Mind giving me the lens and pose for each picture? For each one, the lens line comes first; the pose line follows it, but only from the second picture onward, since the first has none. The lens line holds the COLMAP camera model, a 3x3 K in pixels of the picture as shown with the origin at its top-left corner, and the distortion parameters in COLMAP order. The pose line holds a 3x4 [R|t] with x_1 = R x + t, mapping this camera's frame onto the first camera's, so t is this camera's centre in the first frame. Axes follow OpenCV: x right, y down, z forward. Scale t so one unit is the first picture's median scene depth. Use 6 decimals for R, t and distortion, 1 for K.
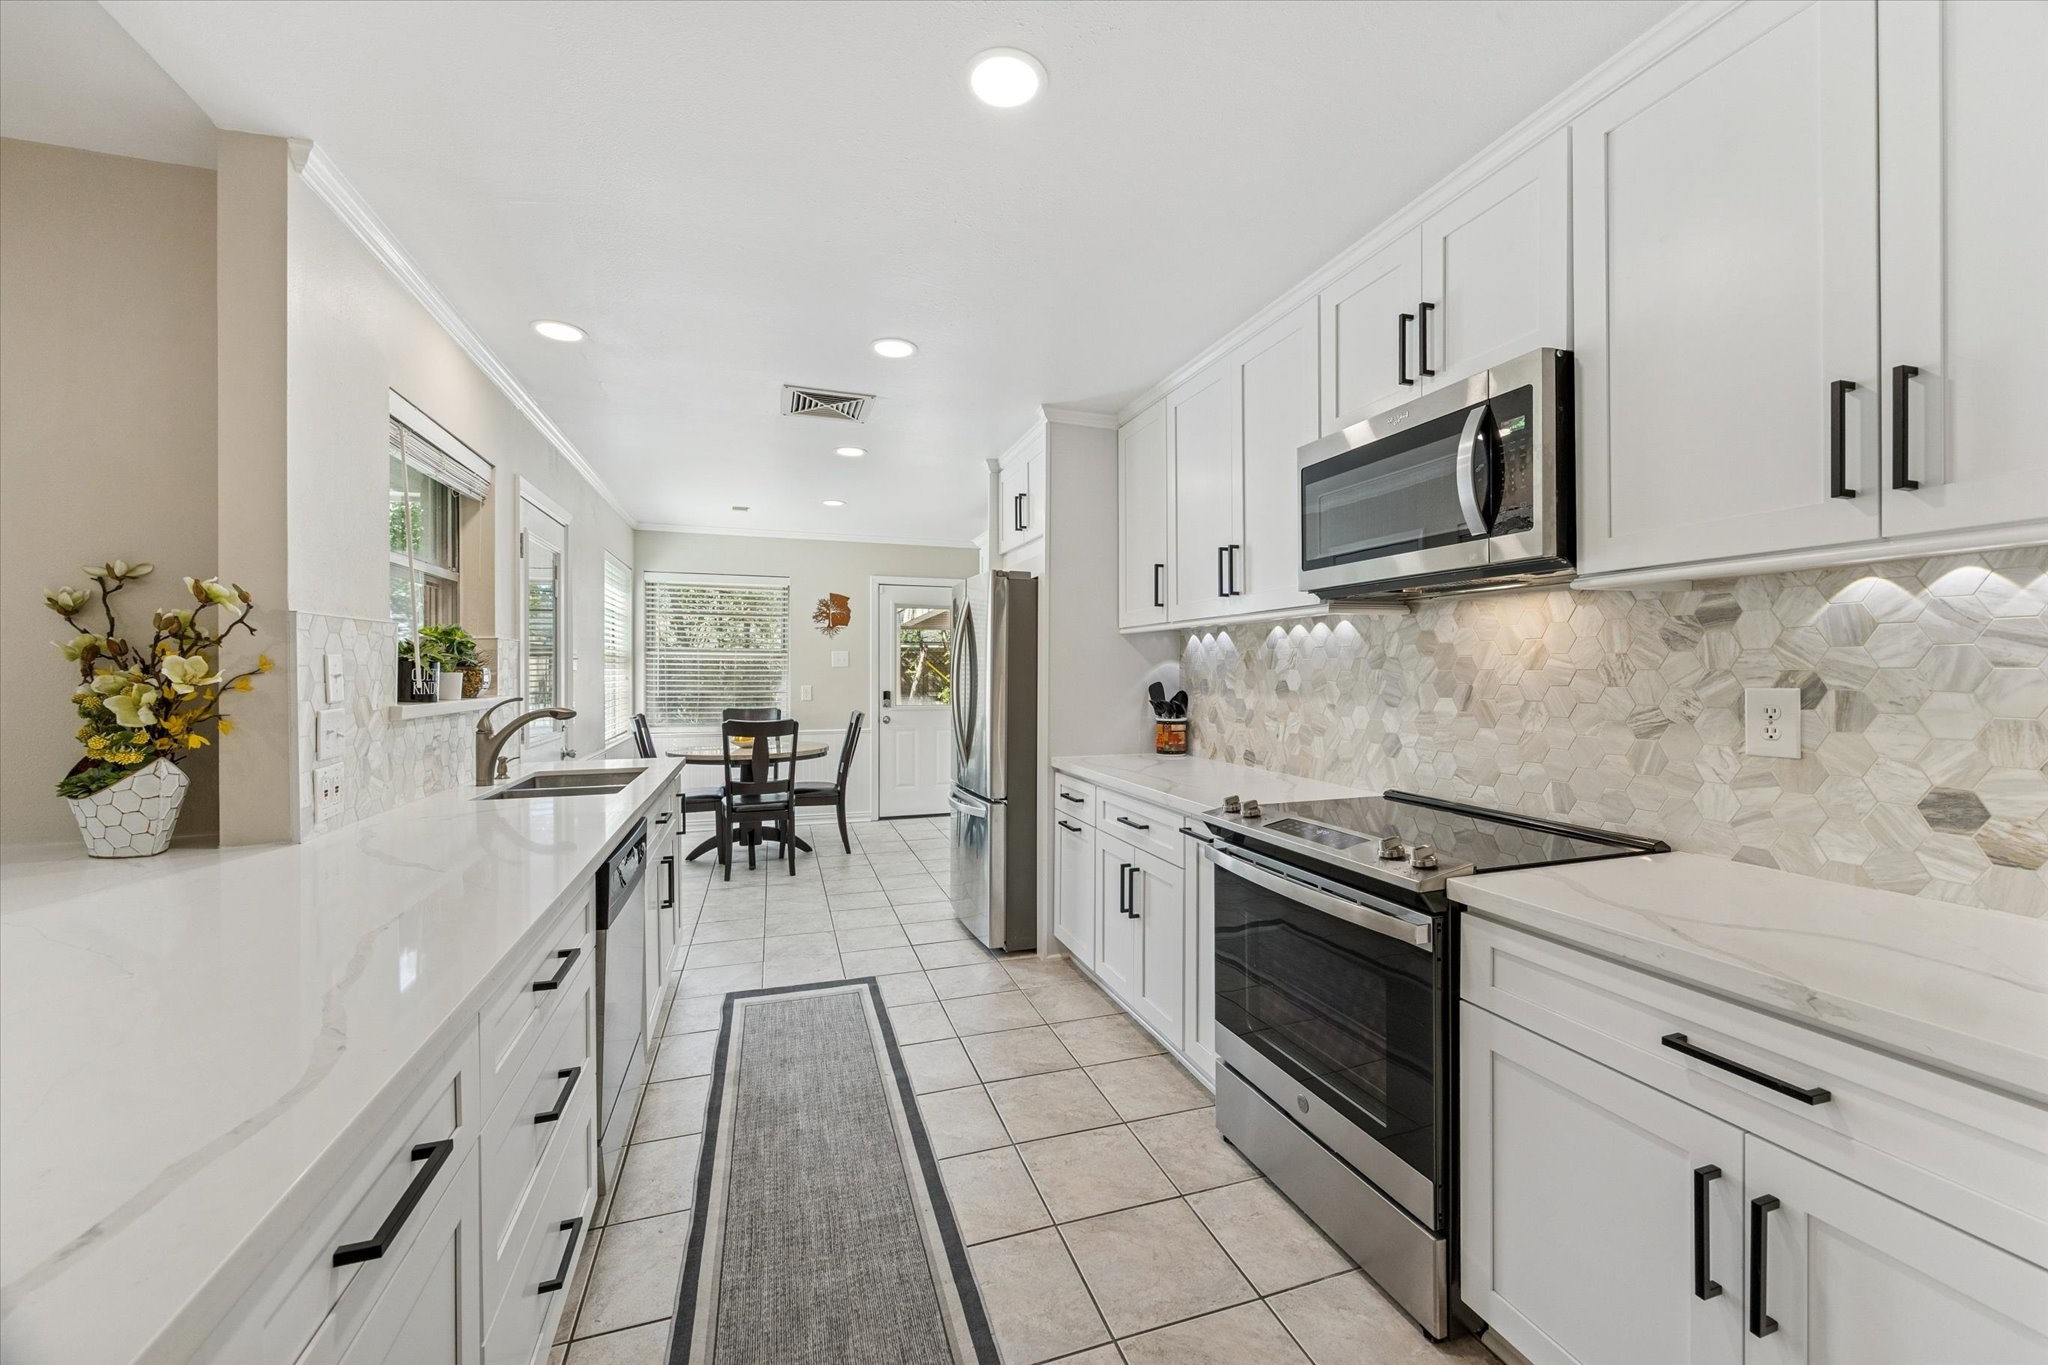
lens RADIAL K [[799.0, 0, 1032.3], [0, 799.0, 674.9], [0, 0, 1]] dist [0.003594, 0.000560]
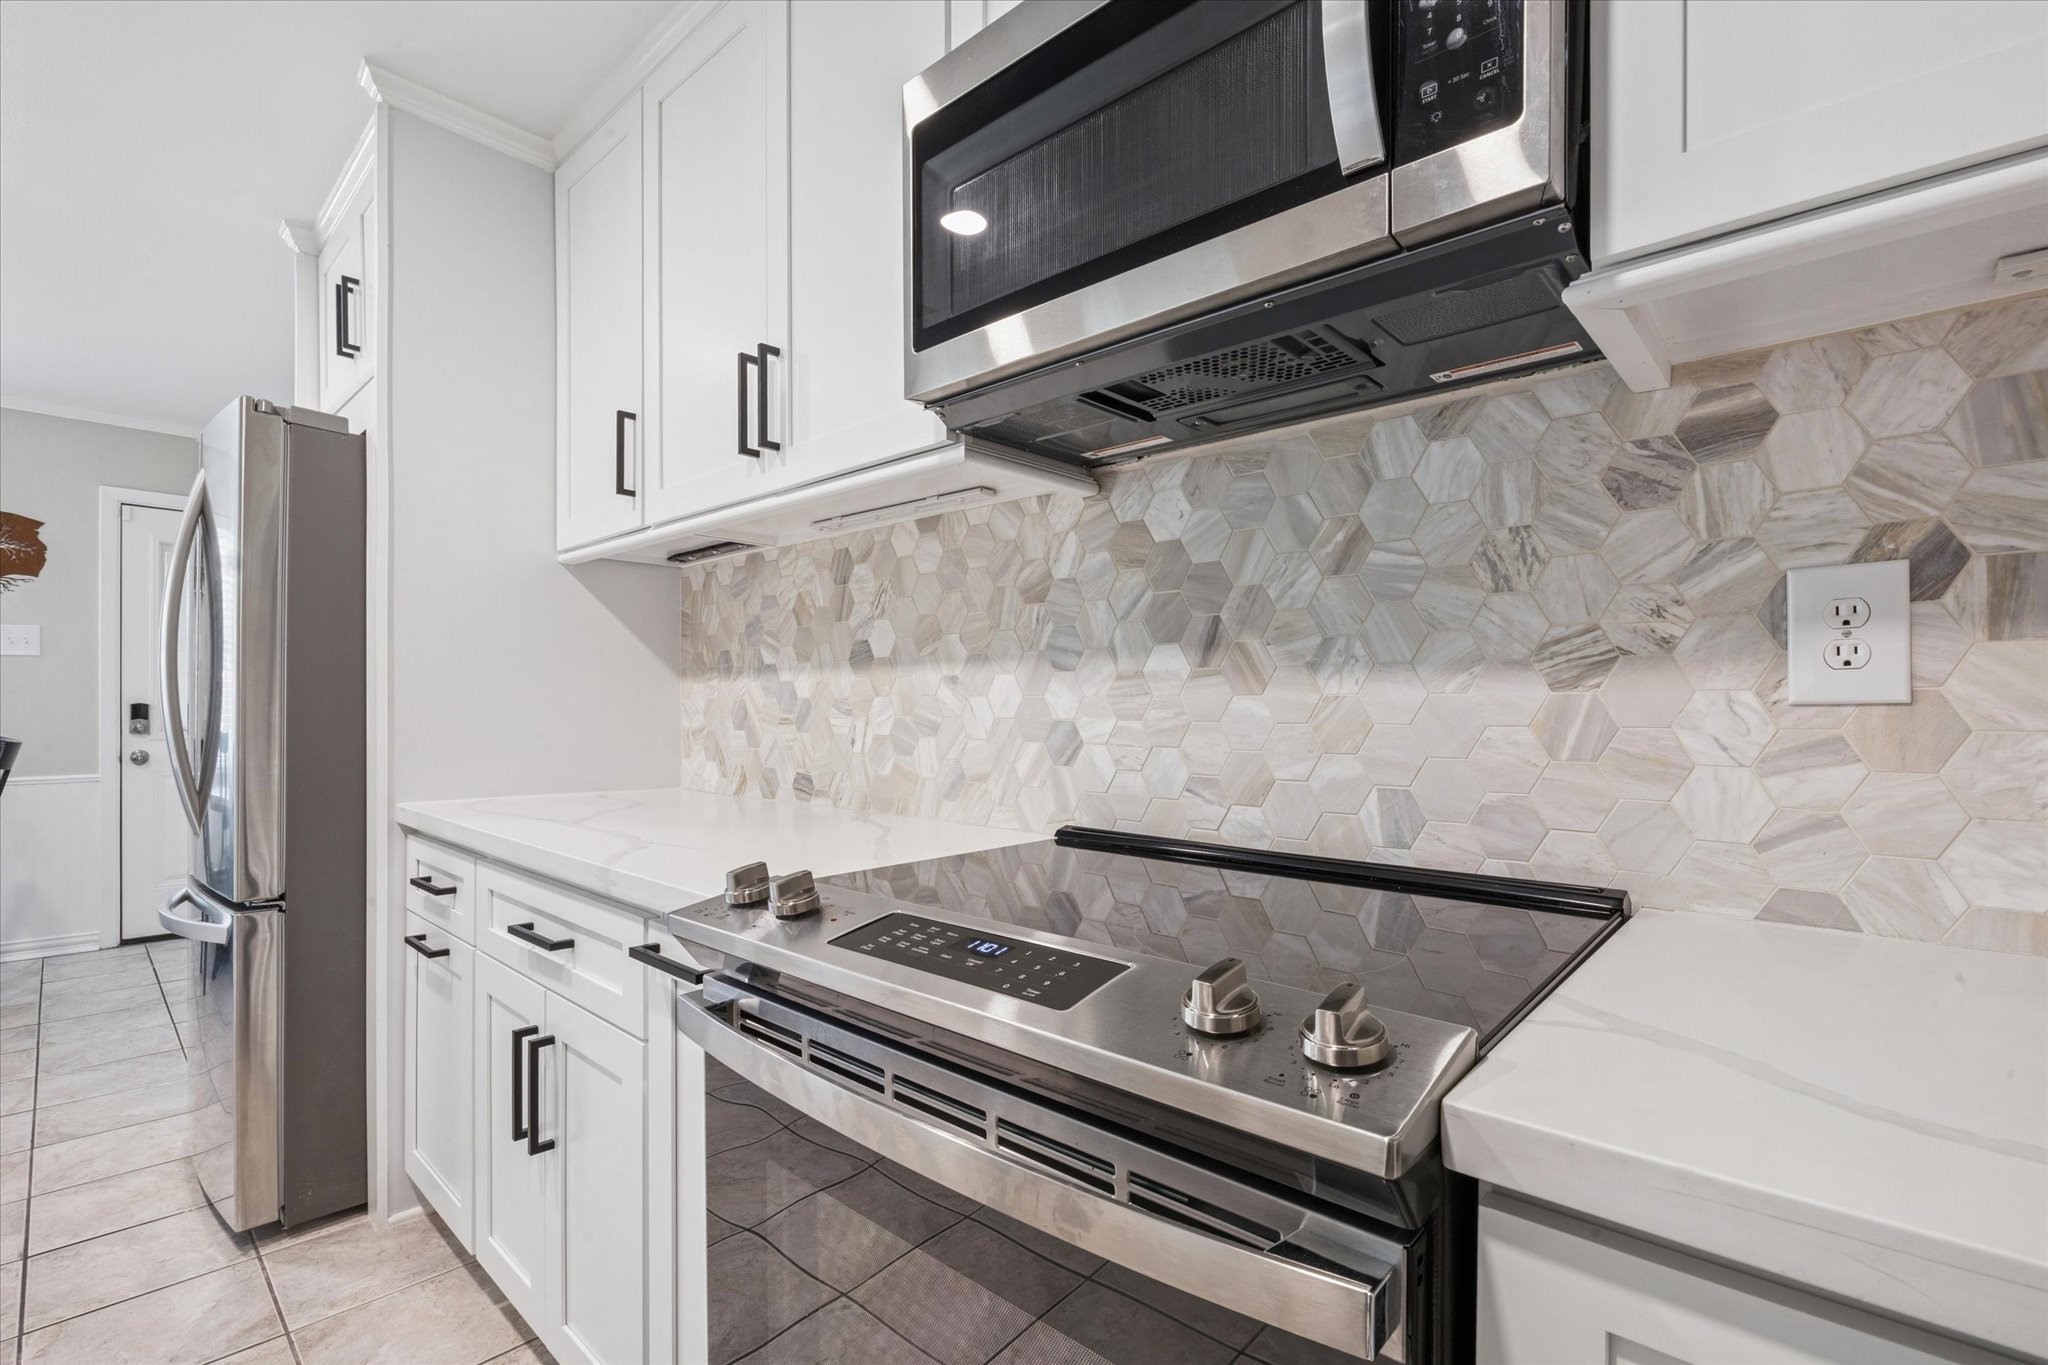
lens RADIAL K [[913.6, 0, 1036.2], [0, 913.6, 712.7], [0, 0, 1]] dist [-0.012039, -0.000699]
pose [[0.874238, -0.000437, 0.485498, 0.148011], [-0.000203, 0.999999, 0.001267, 0.072883], [-0.485498, -0.001207, 0.874237, 0.514581]]
